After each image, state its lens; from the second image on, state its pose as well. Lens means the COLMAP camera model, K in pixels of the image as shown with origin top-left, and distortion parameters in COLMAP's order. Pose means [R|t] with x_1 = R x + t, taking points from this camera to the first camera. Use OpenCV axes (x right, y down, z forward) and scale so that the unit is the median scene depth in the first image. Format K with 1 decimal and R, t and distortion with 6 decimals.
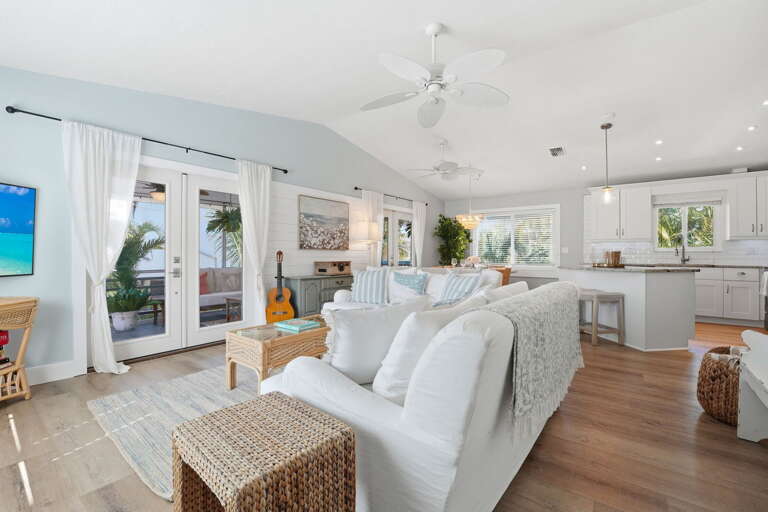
lens RADIAL K [[331.7, 0, 384.0], [0, 331.7, 256.0], [0, 0, 1]] dist [-0.012018, 0.000091]
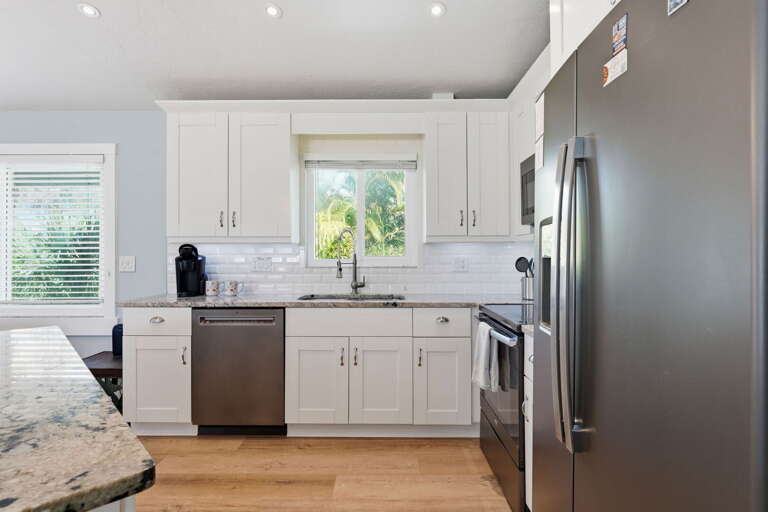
lens RADIAL K [[396.2, 0, 384.0], [0, 396.2, 256.0], [0, 0, 1]] dist [-0.003729, -0.000189]
pose [[0.806703, -0.001850, 0.590954, 0.667805], [0.006599, 0.999961, -0.005878, -0.026834], [-0.590920, 0.008641, 0.806684, 0.576139]]
